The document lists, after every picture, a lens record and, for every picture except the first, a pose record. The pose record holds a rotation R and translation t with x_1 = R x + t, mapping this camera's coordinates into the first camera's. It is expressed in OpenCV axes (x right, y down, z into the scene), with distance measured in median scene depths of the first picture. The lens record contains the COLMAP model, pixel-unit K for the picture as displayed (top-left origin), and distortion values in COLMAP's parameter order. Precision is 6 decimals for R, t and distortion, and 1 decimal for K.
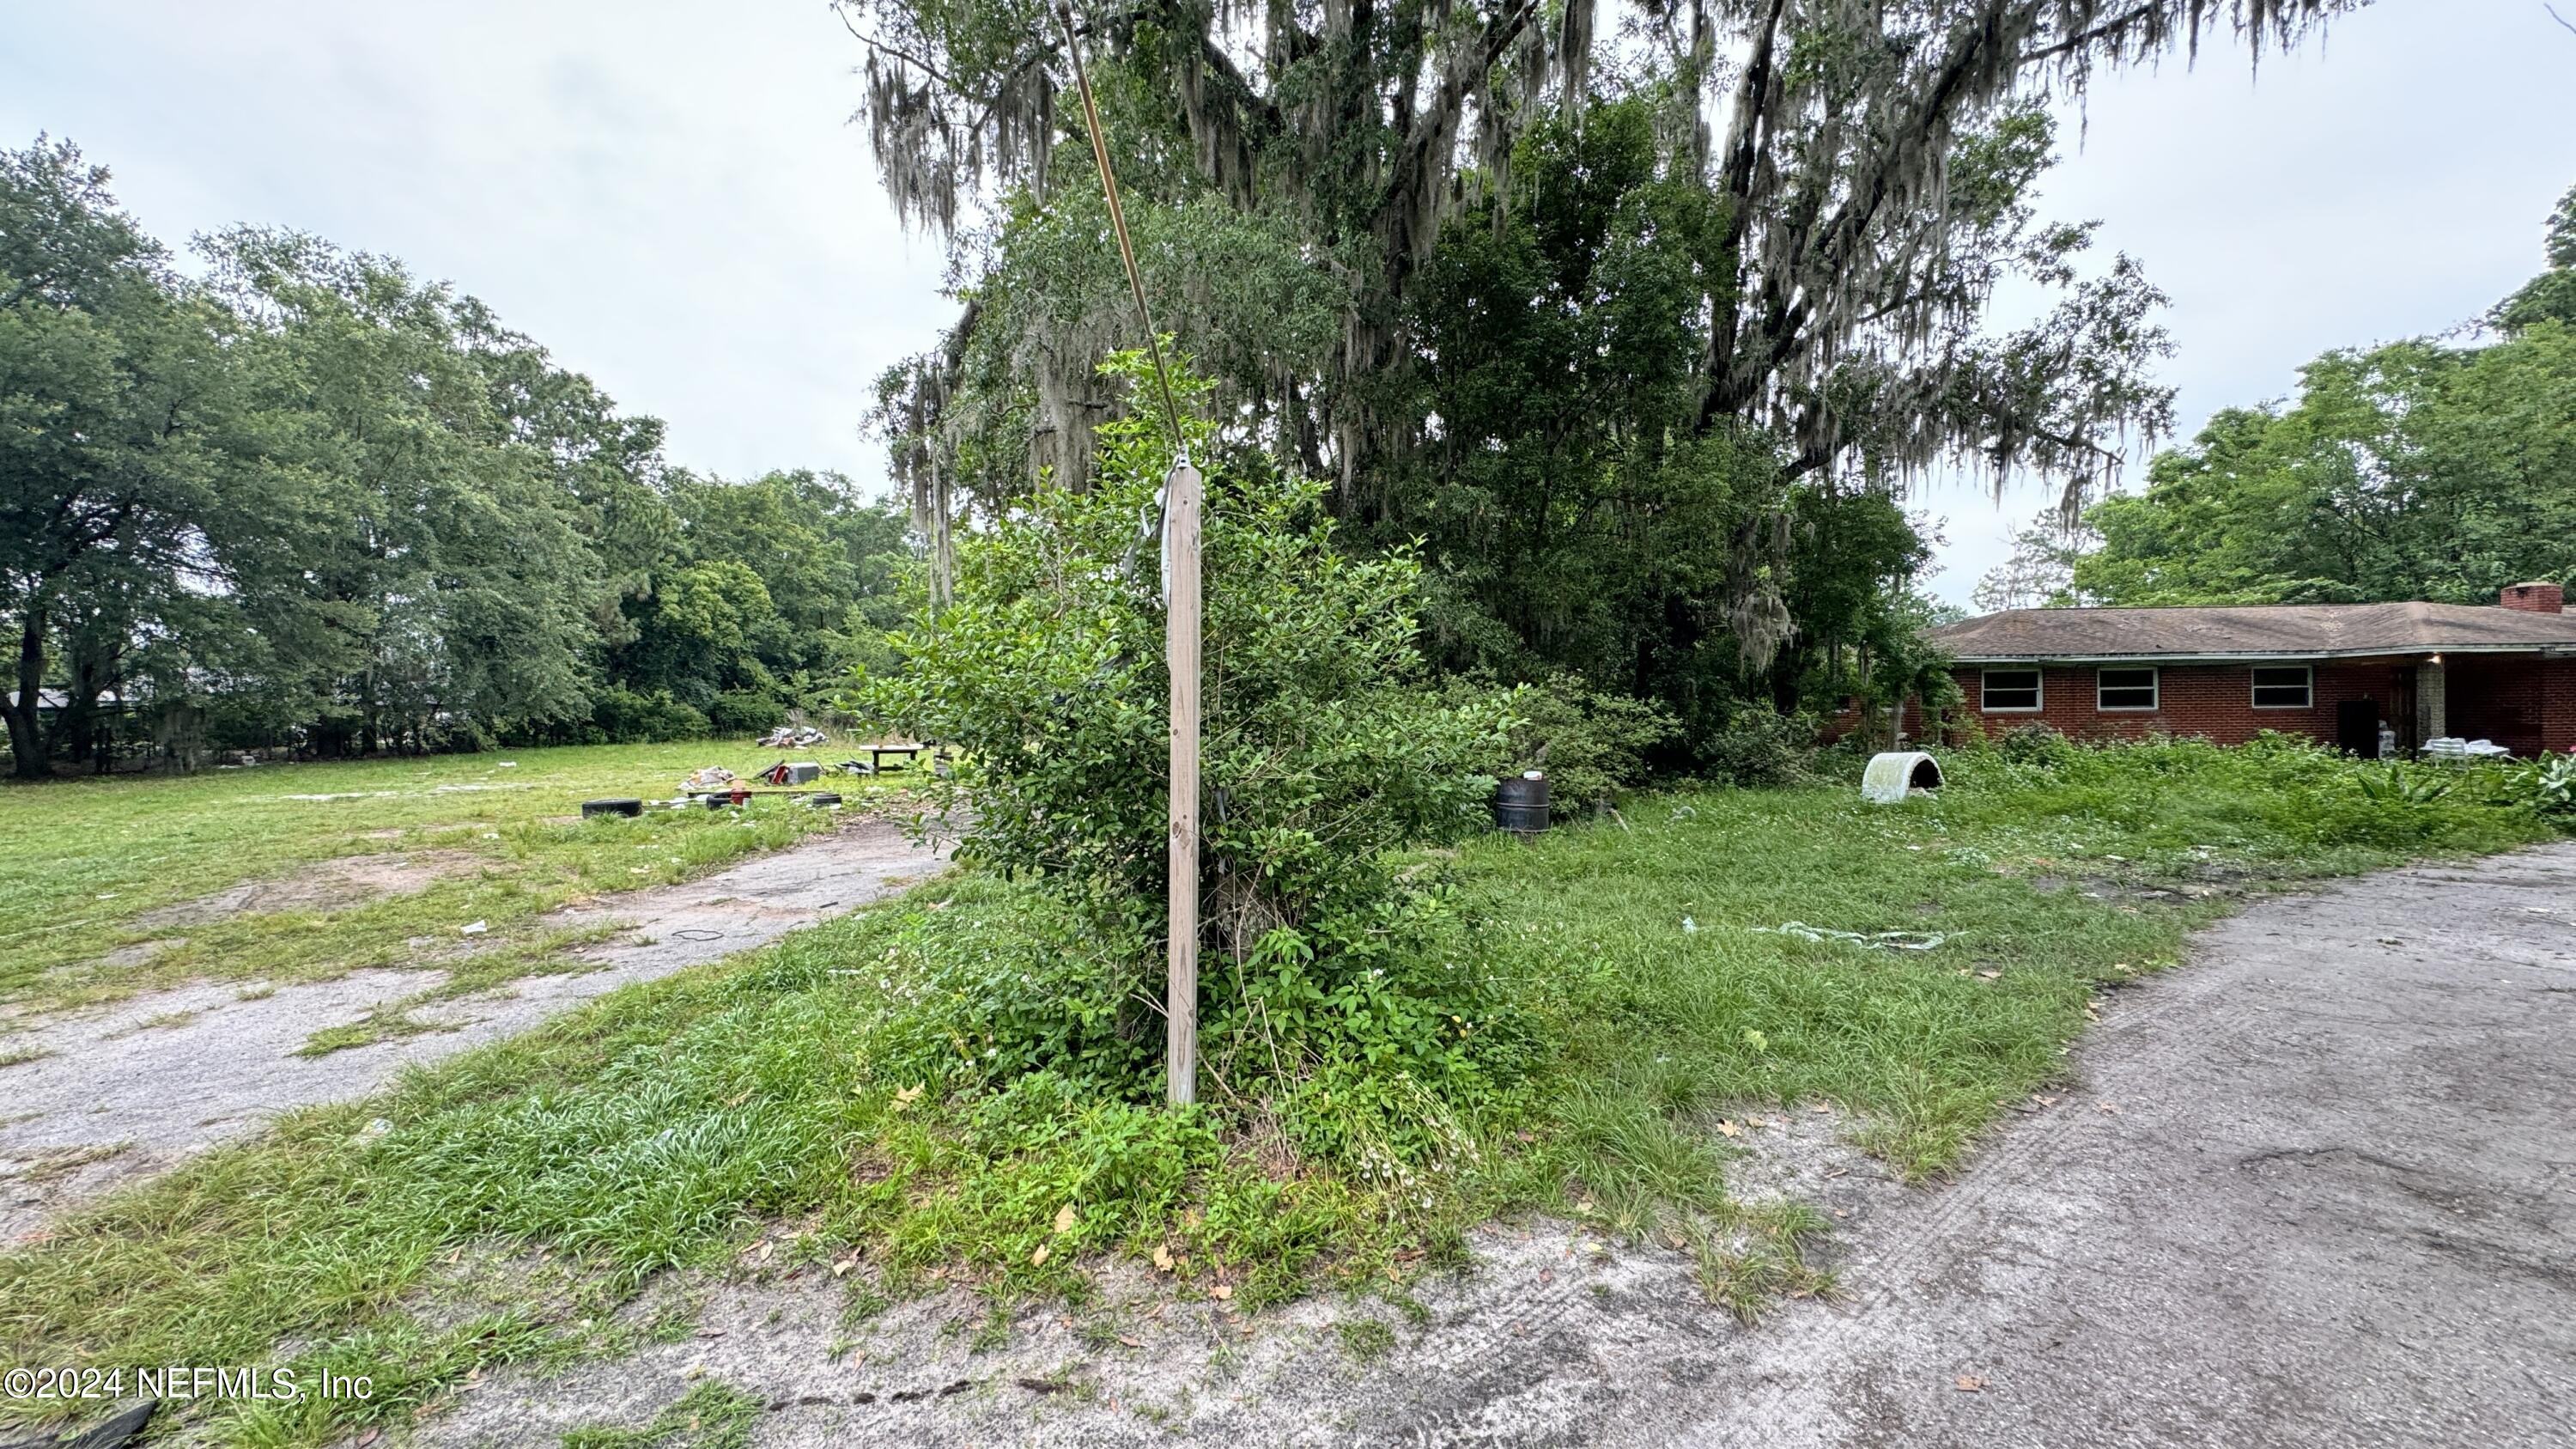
lens RADIAL K [[1021.5, 0, 1301.6], [0, 1021.5, 724.8], [0, 0, 1]] dist [-0.003071, -0.000323]
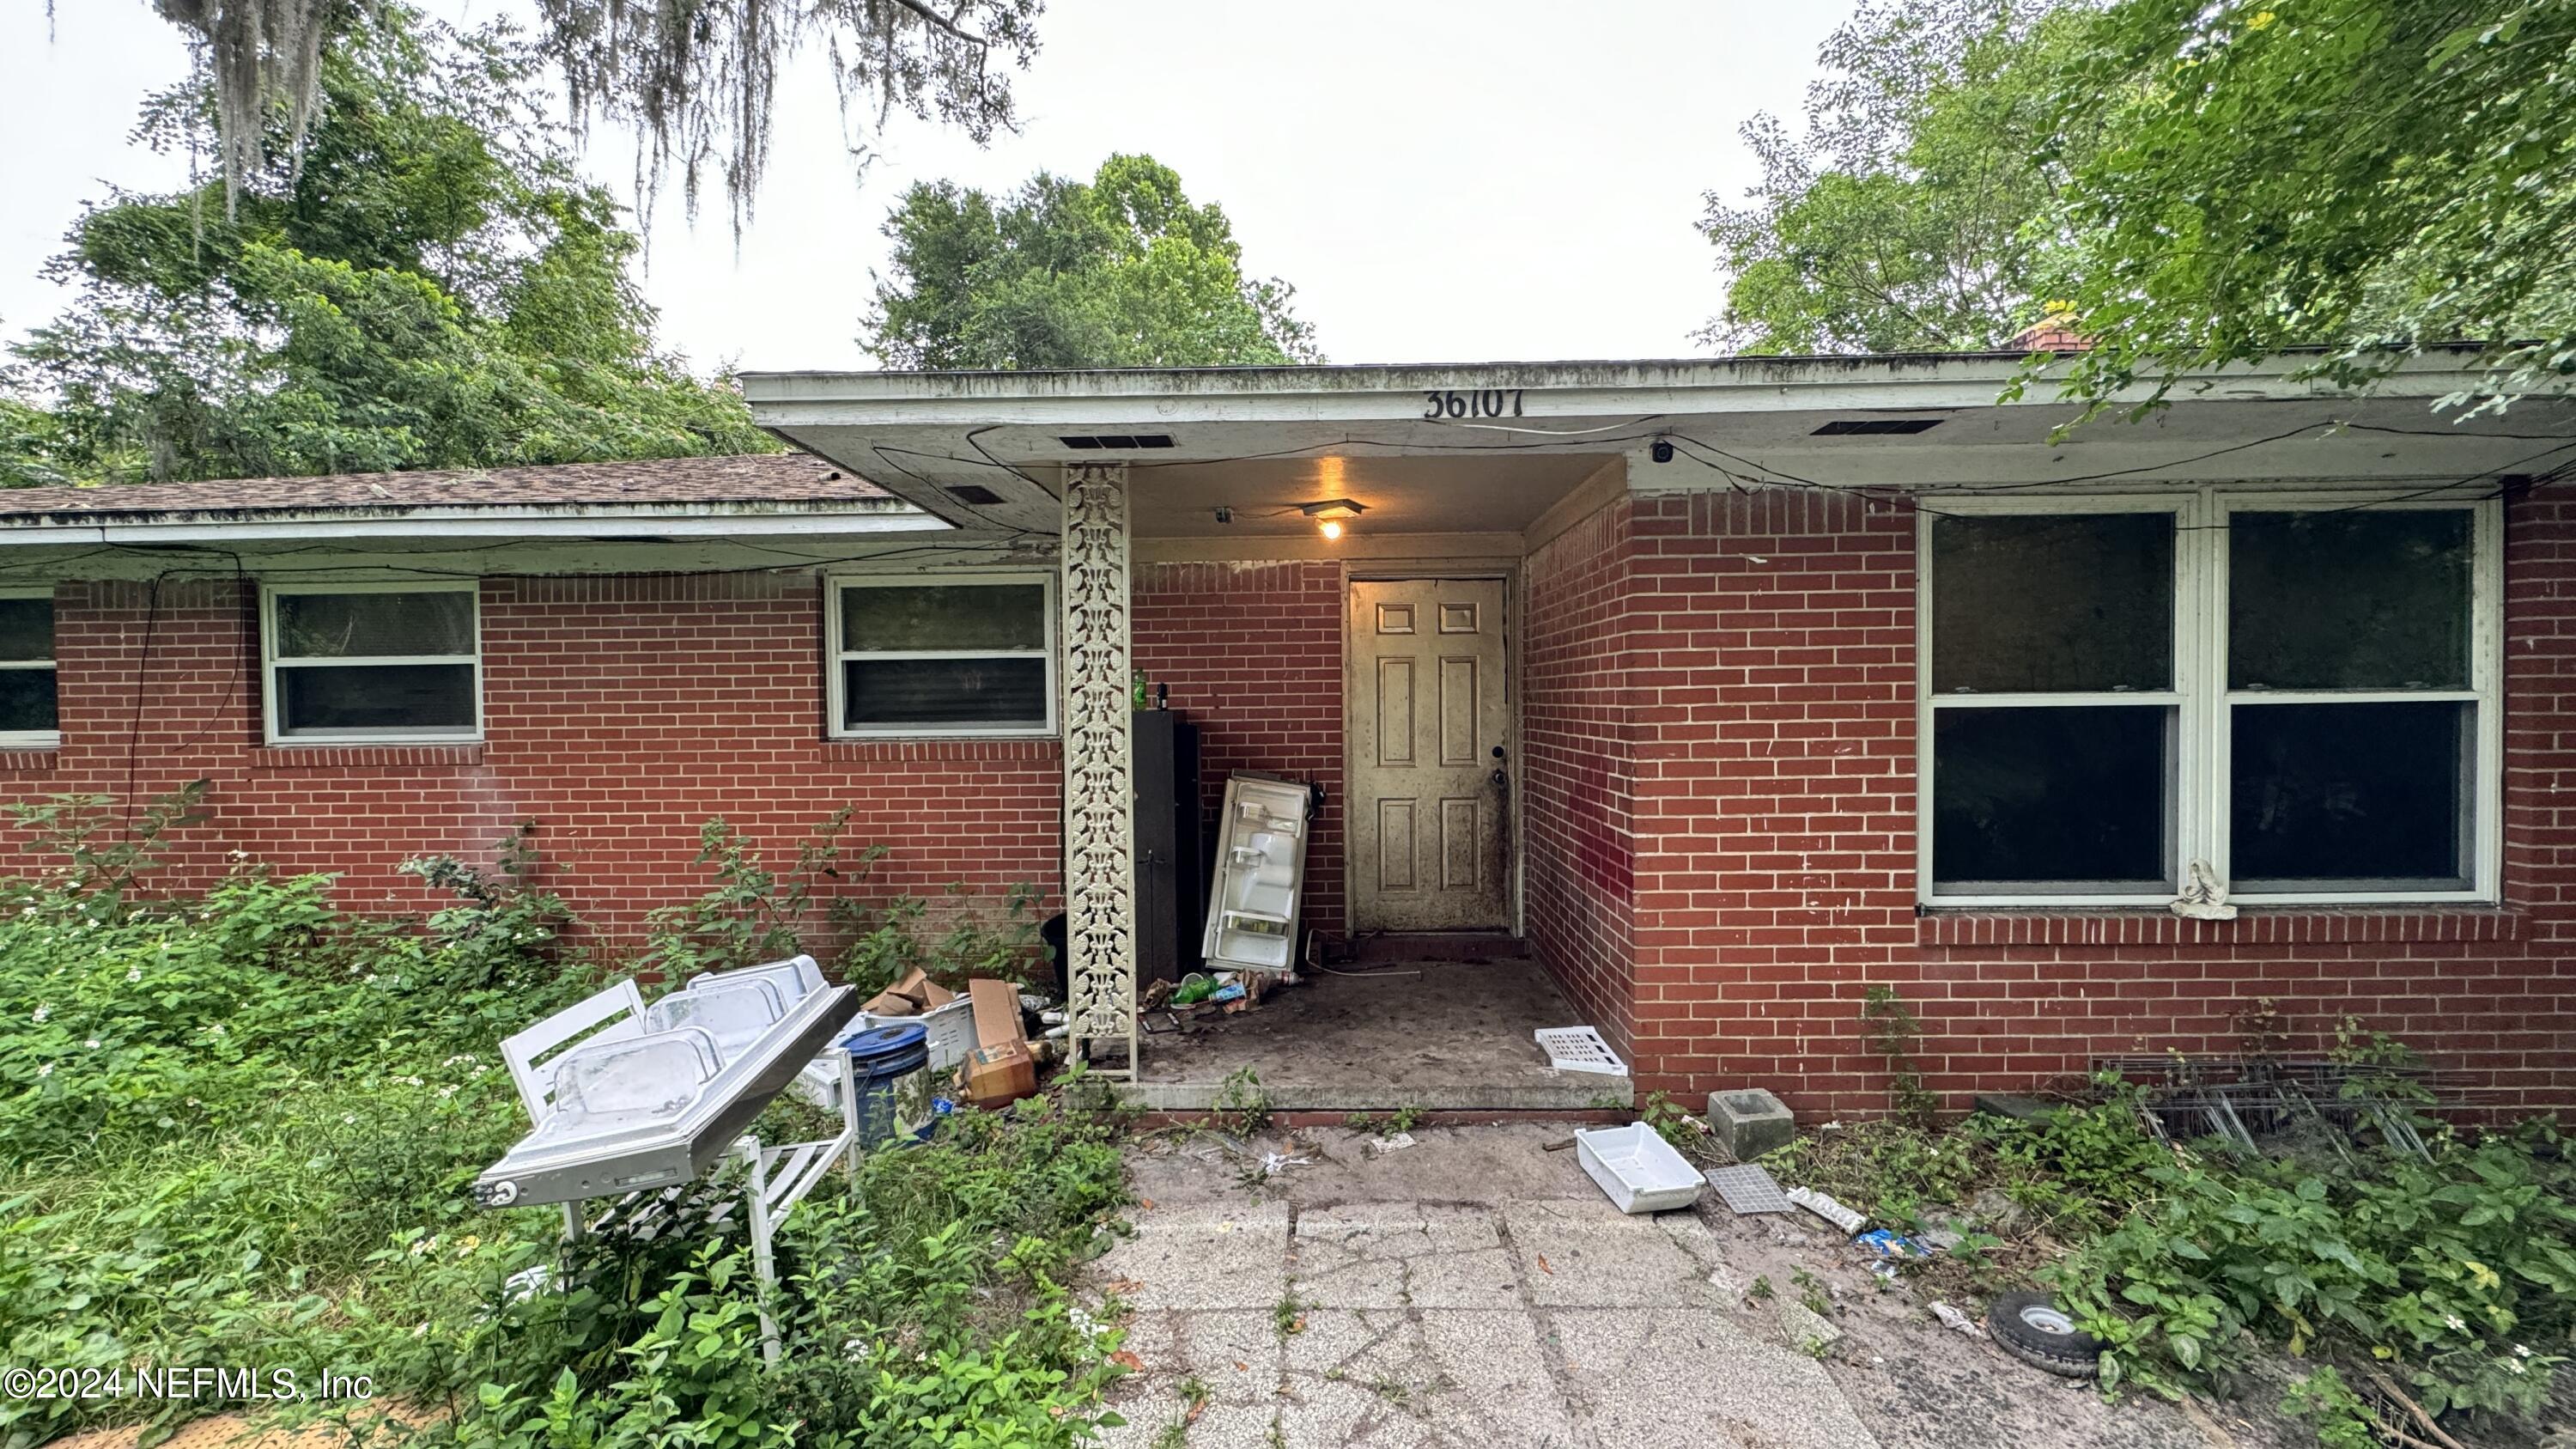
lens RADIAL K [[1021.5, 0, 1278.6], [0, 1021.5, 718.0], [0, 0, 1]] dist [-0.003071, -0.000323]
pose [[0.999997, -0.000158, 0.002556, 1.039258], [0.000143, 0.999983, 0.005846, -0.022075], [-0.002557, -0.005845, 0.999980, 0.728551]]
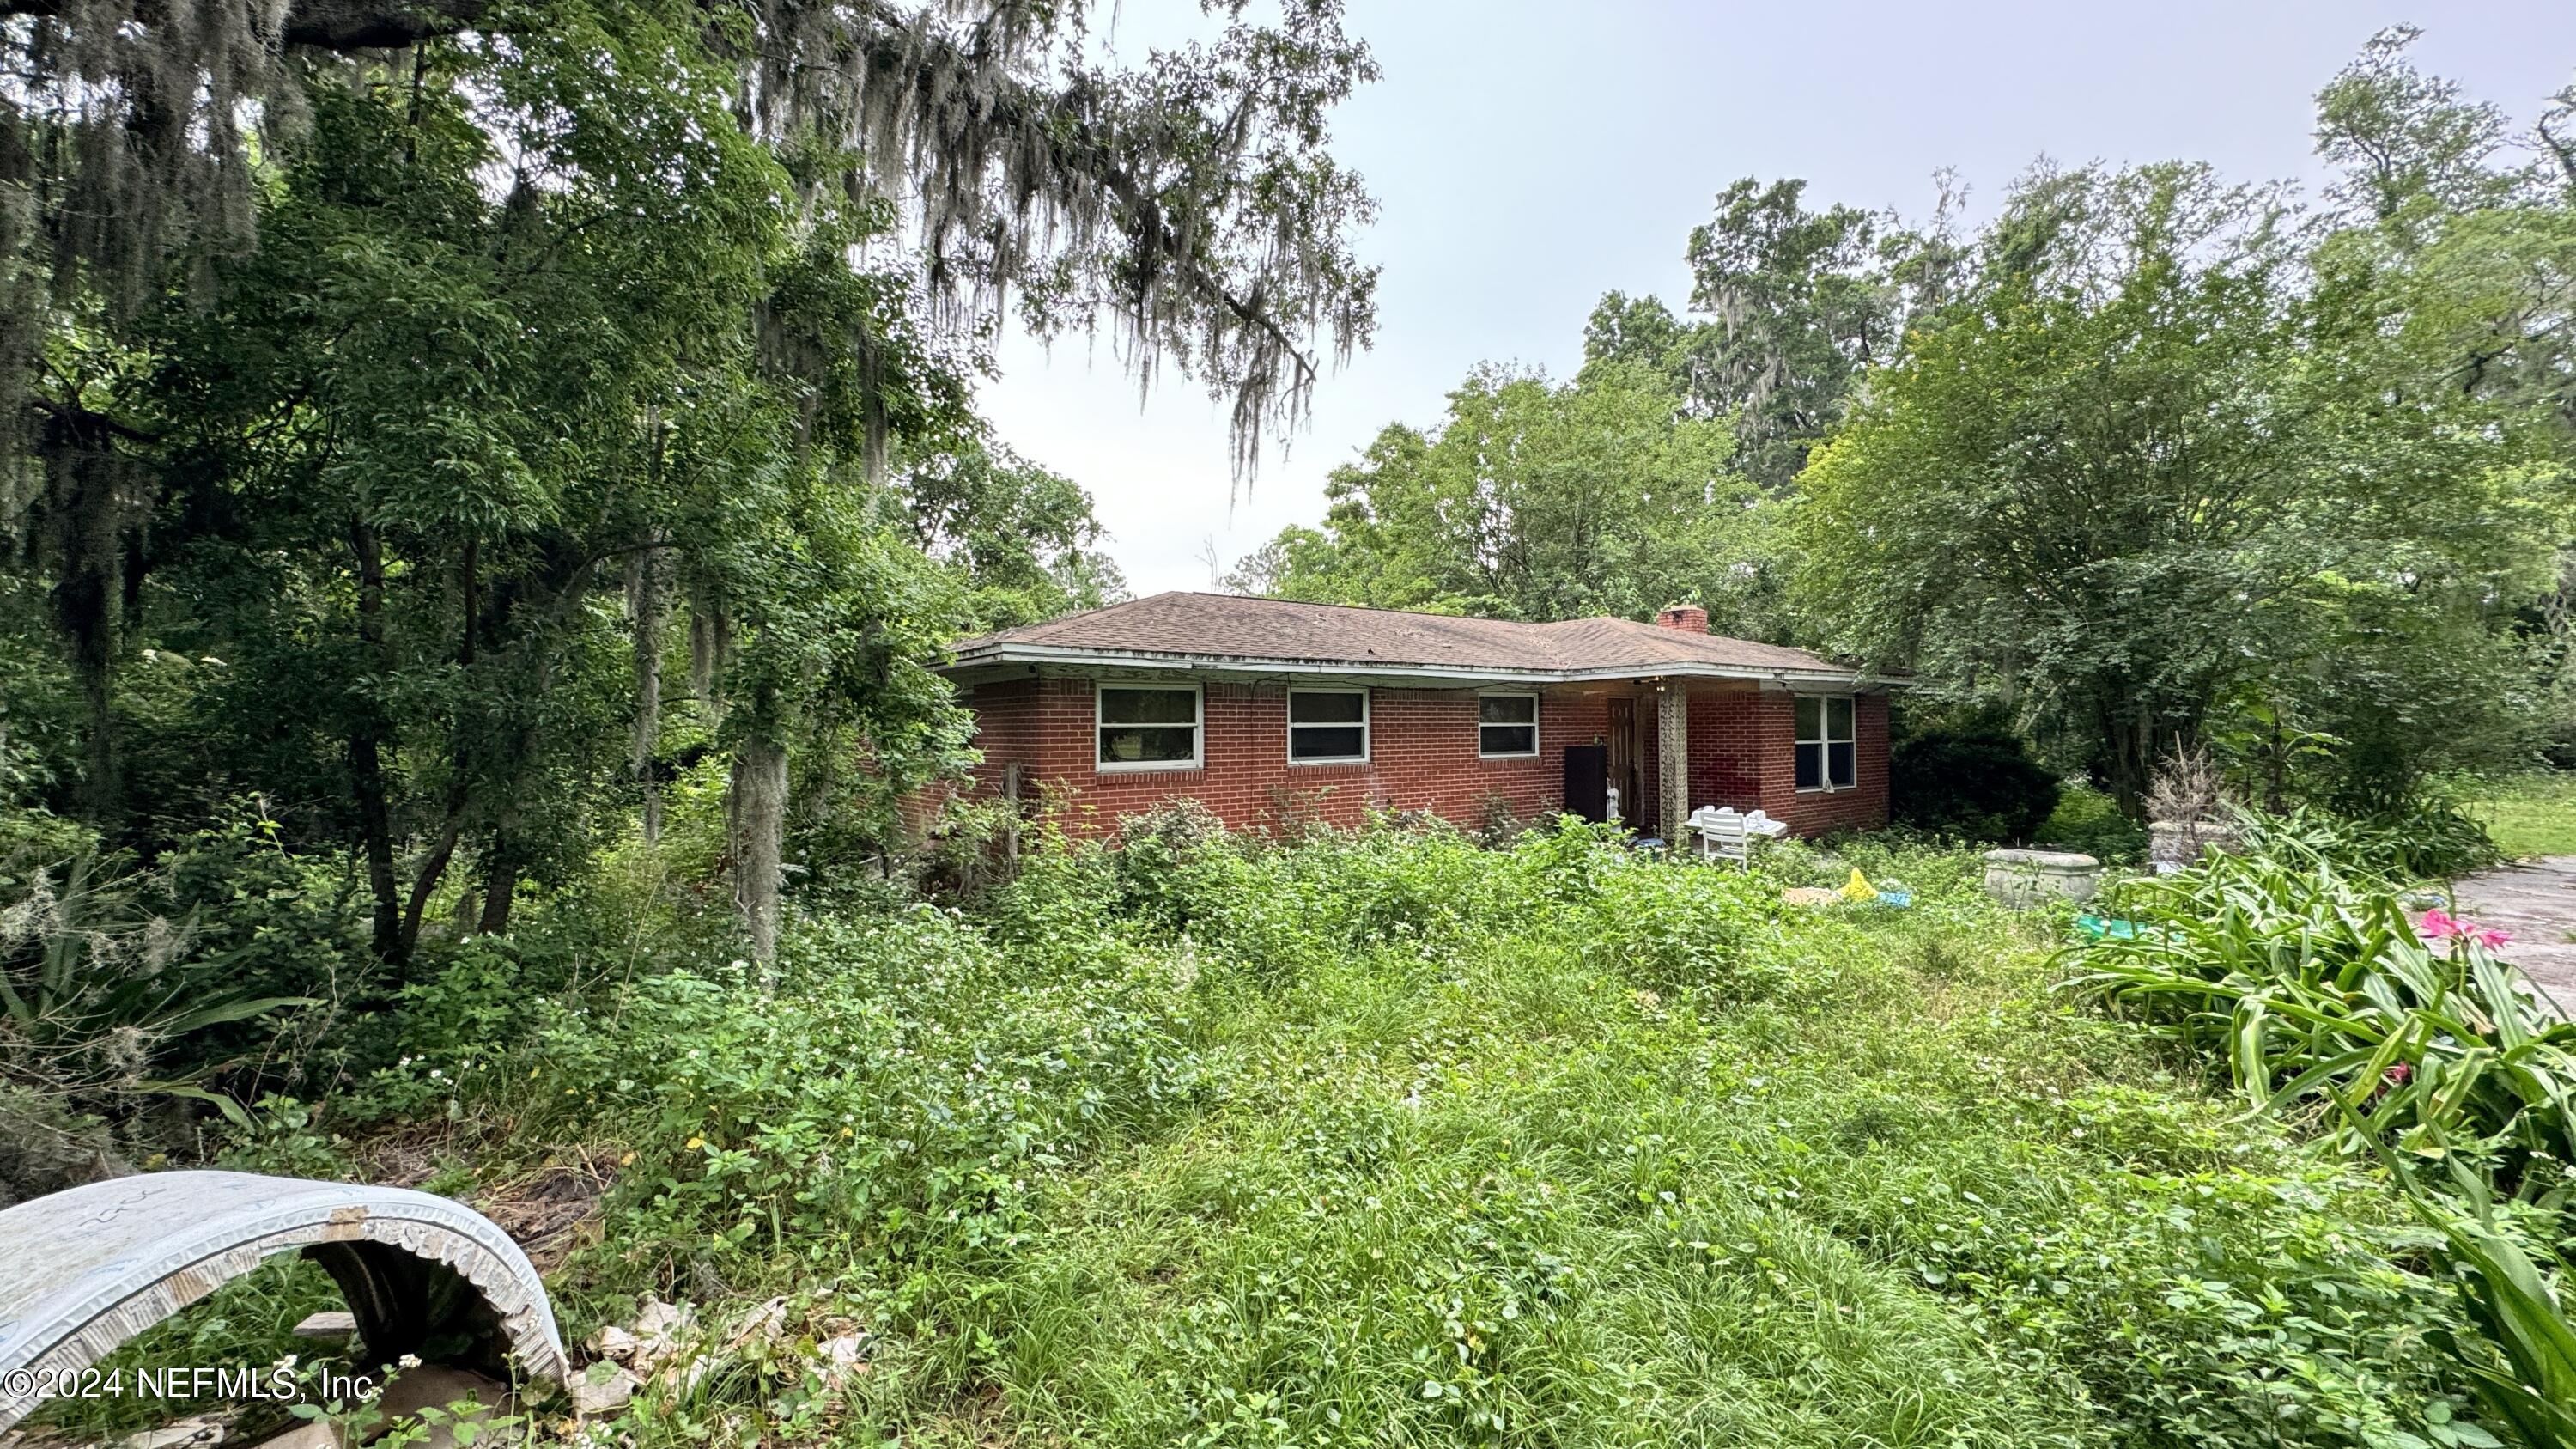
lens RADIAL K [[1021.5, 0, 1291.9], [0, 1021.5, 727.8], [0, 0, 1]] dist [-0.003071, -0.000323]
pose [[0.783236, 0.006589, 0.621690, 0.439354], [0.008042, 0.999753, -0.020727, -0.022299], [-0.621673, 0.021233, 0.782989, 0.566125]]
